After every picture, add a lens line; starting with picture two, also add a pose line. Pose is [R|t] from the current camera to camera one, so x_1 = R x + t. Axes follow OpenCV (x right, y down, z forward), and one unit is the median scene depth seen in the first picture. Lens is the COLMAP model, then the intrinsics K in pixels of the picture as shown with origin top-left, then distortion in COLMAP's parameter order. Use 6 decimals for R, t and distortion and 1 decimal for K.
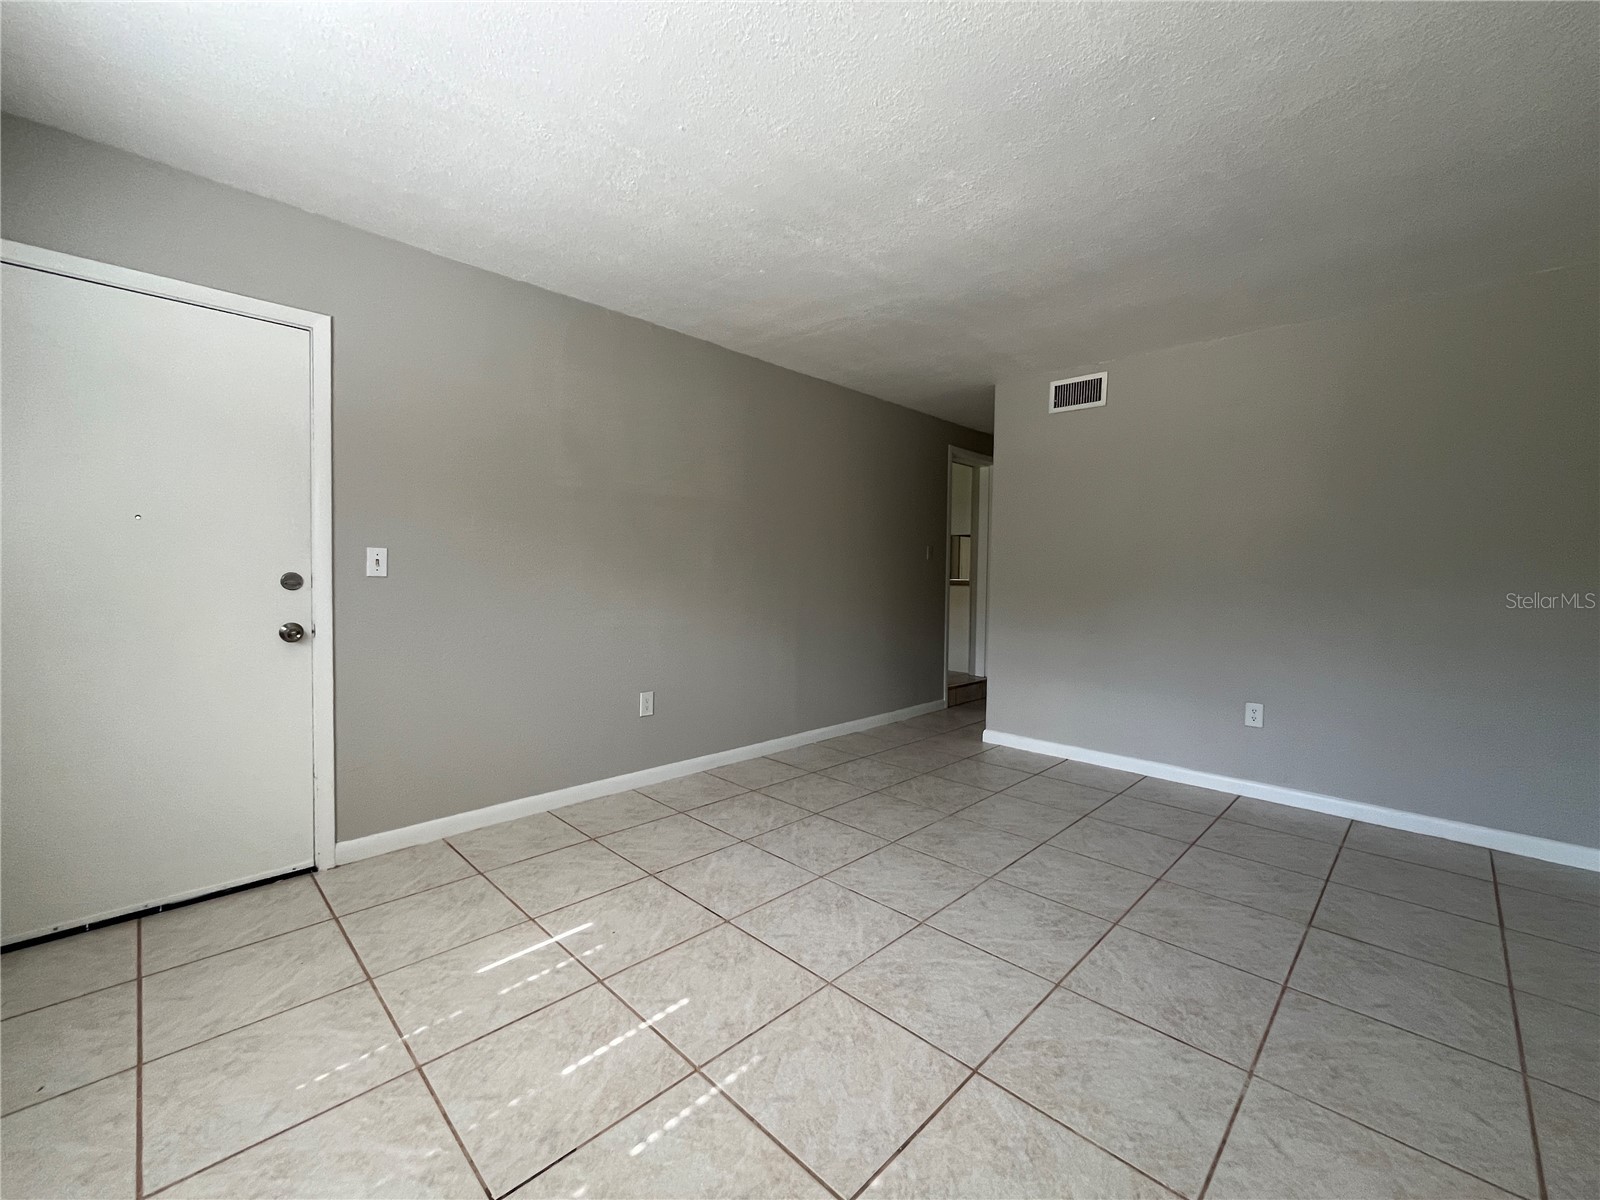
lens RADIAL K [[650.7, 0, 800.5], [0, 650.7, 595.0], [0, 0, 1]] dist [-0.000810, 0.000672]
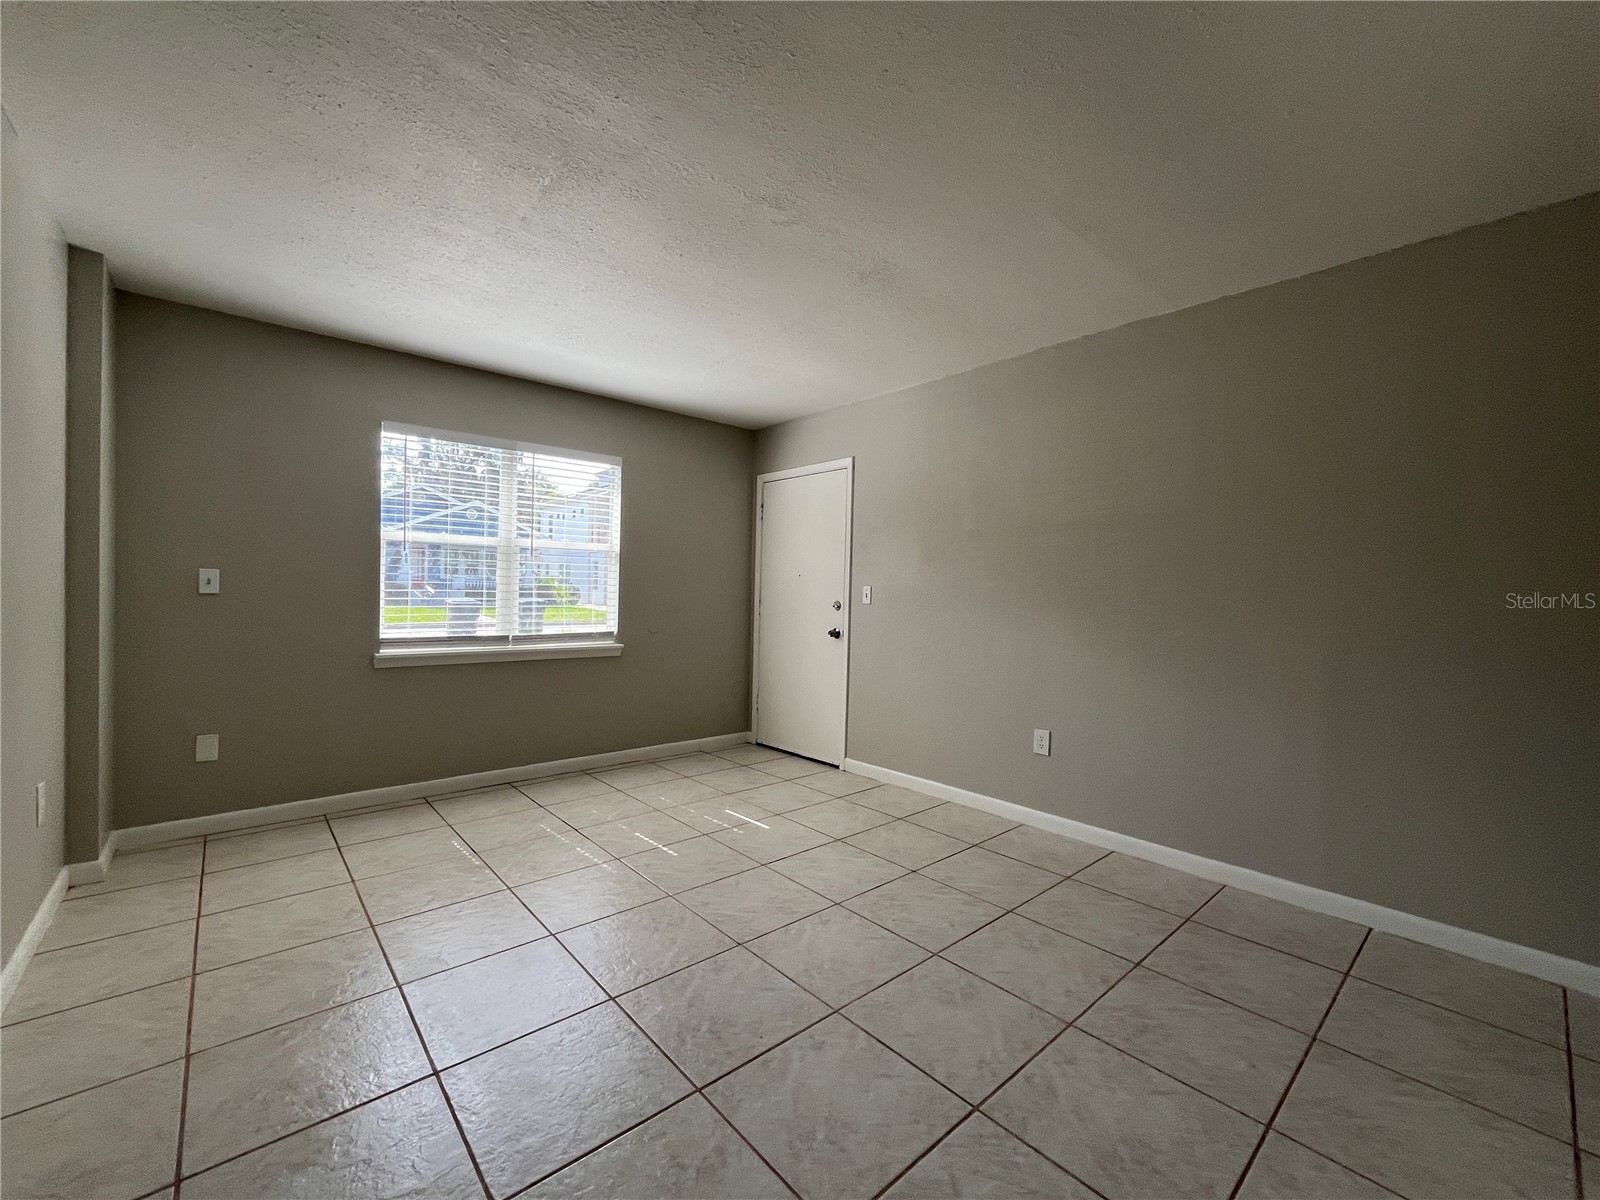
lens RADIAL K [[650.7, 0, 801.9], [0, 650.7, 612.2], [0, 0, 1]] dist [-0.000810, 0.000672]
pose [[-0.069665, 0.013183, -0.997483, 1.040129], [-0.049133, 0.998654, 0.016630, -0.028963], [0.996360, 0.050168, -0.068923, 1.003808]]
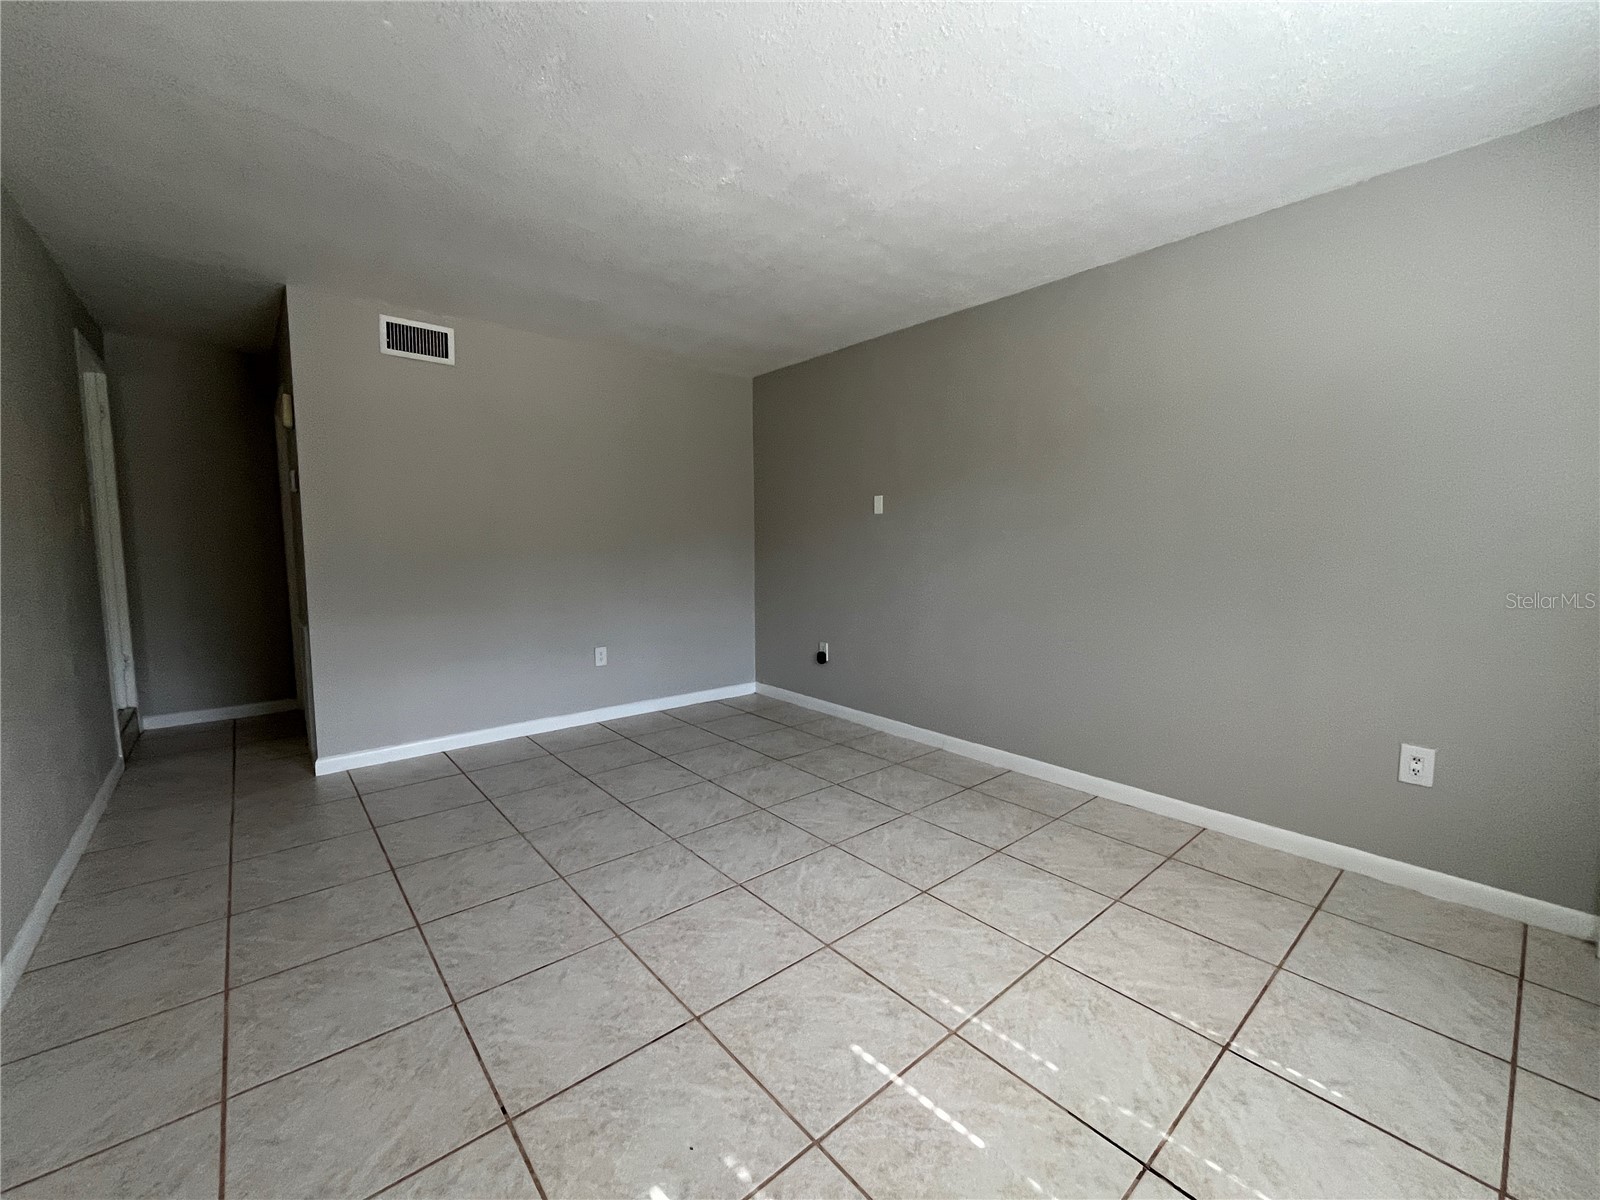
lens RADIAL K [[650.7, 0, 801.6], [0, 650.7, 594.5], [0, 0, 1]] dist [-0.000810, 0.000672]
pose [[0.083562, -0.097515, 0.991720, -0.719343], [0.034846, 0.994878, 0.094889, -0.059330], [-0.995893, 0.026628, 0.086532, 0.699020]]
